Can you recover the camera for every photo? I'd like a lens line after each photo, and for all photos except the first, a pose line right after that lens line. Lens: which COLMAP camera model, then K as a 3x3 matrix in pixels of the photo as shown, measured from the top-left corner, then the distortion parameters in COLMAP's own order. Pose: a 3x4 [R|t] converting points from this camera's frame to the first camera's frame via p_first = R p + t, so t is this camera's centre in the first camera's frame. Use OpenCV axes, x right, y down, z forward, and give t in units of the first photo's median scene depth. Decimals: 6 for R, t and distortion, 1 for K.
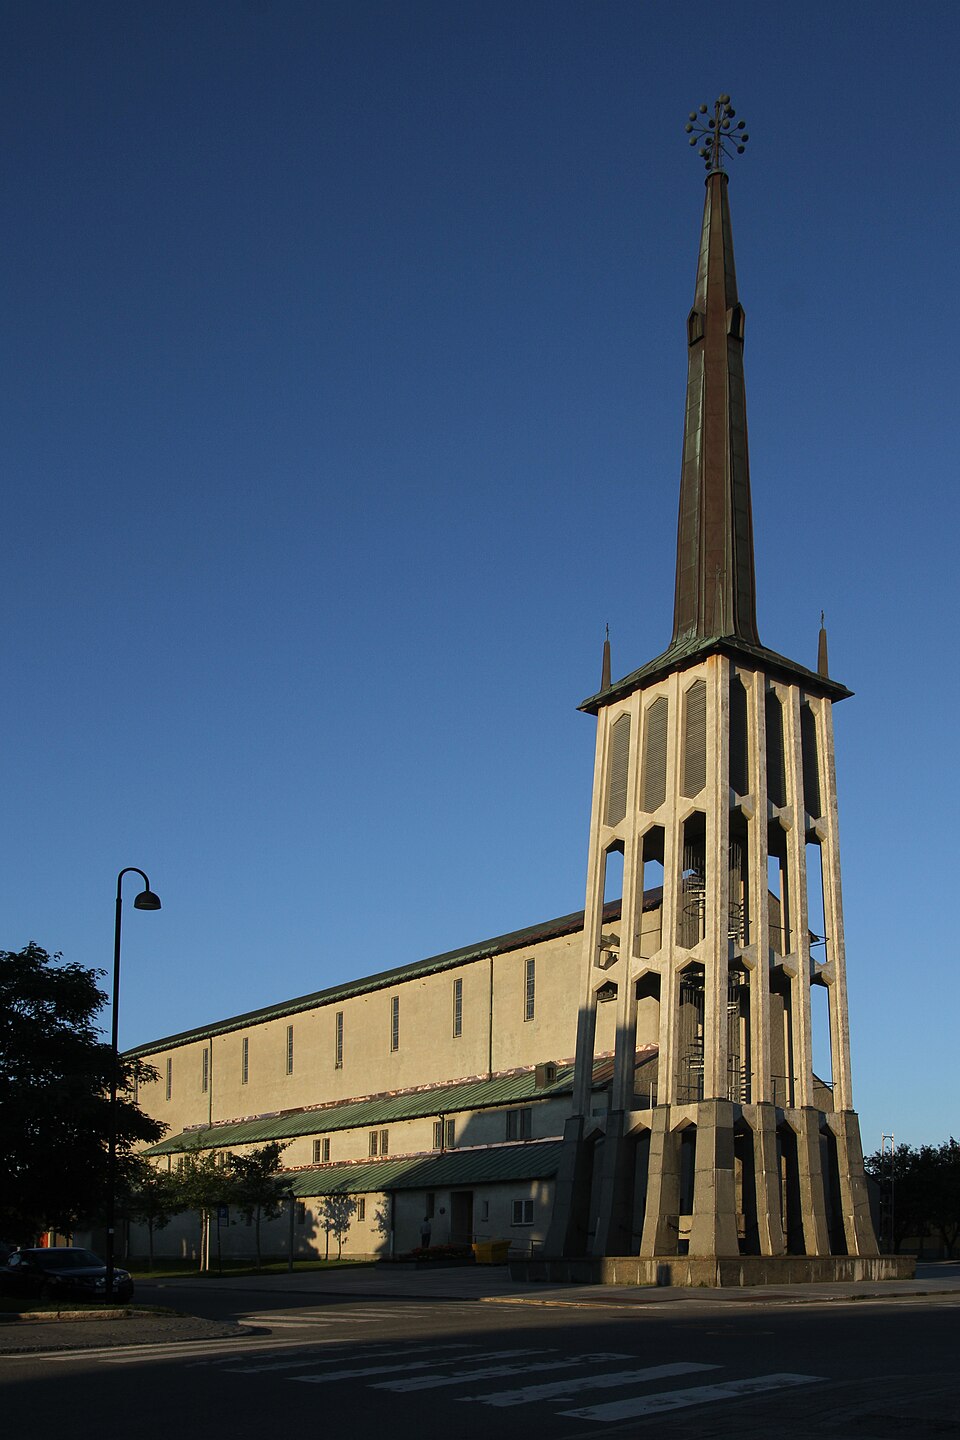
lens RADIAL K [[943.0, 0, 544.5], [0, 943.0, 719.7], [0, 0, 1]] dist [-0.011484, 0.000683]
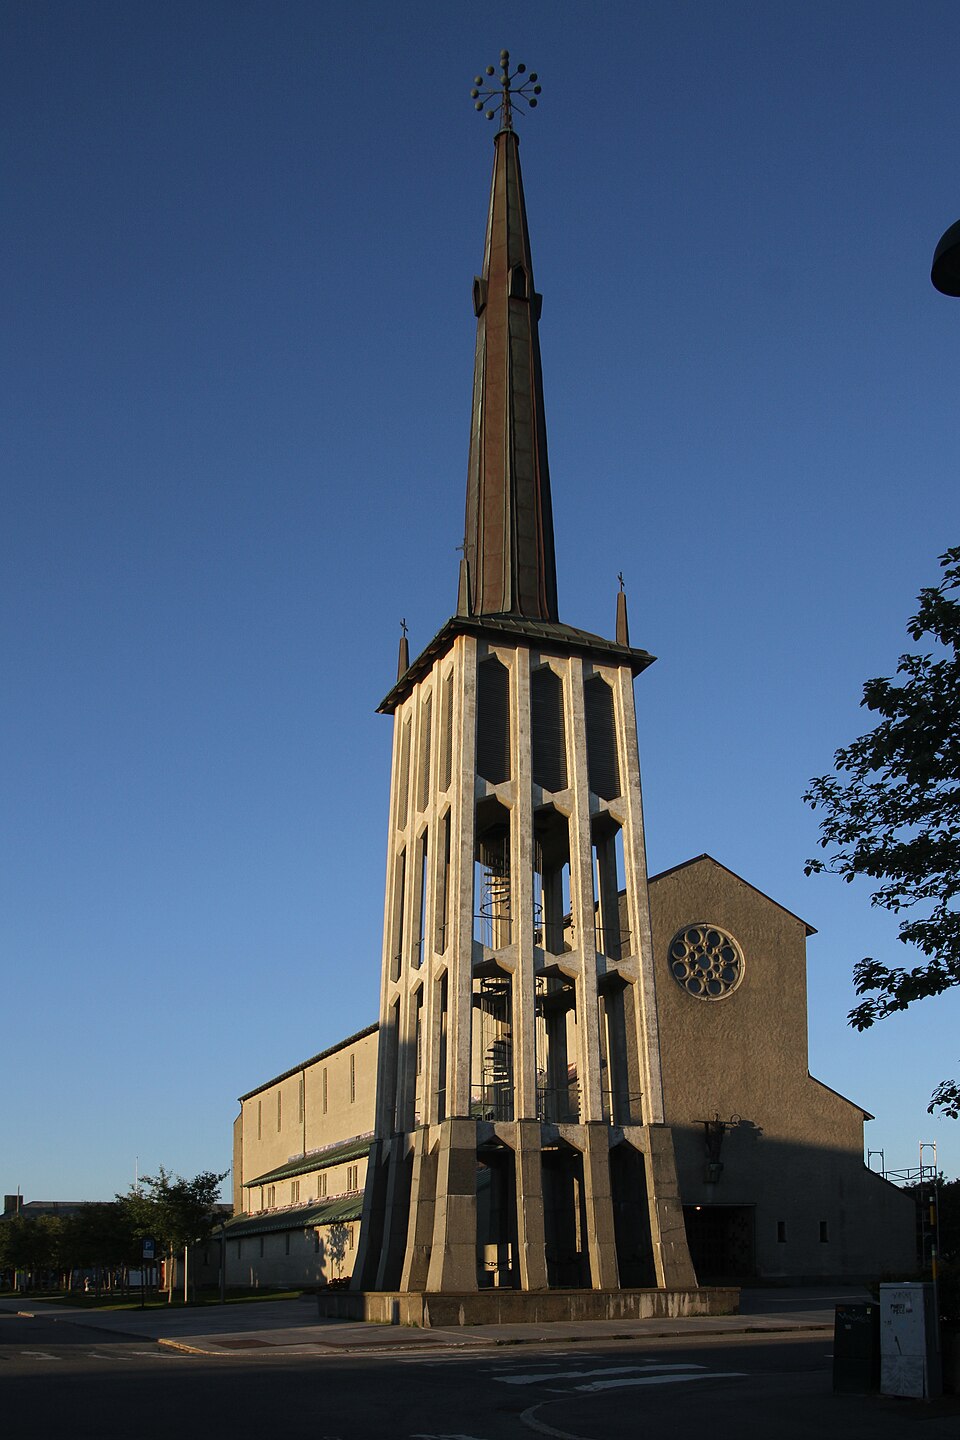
lens RADIAL K [[943.0, 0, 544.5], [0, 943.0, 719.7], [0, 0, 1]] dist [-0.011484, 0.000683]
pose [[0.976103, -0.118570, -0.182111, 0.405153], [0.115601, 0.992932, -0.026868, 0.045741], [0.184010, 0.005174, 0.982911, 0.097793]]
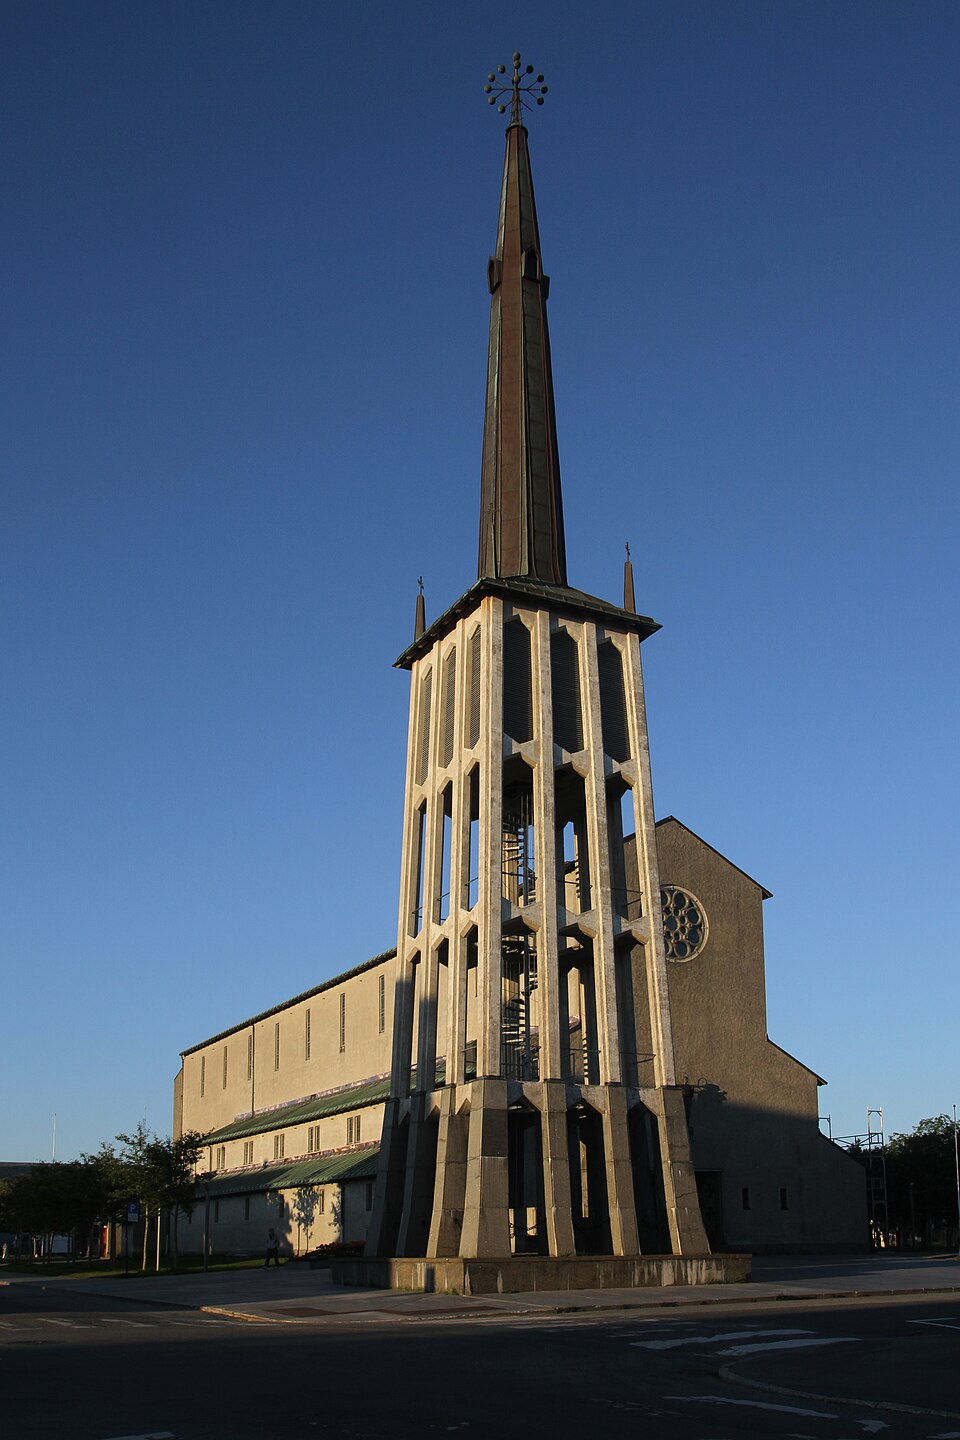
lens RADIAL K [[929.8, 0, 485.7], [0, 929.8, 611.1], [0, 0, 1]] dist [-0.012847, 0.000665]
pose [[0.990184, -0.084280, -0.111498, 0.272805], [0.074652, 0.993330, -0.087878, 0.027508], [0.118161, 0.078692, 0.989872, 0.061130]]
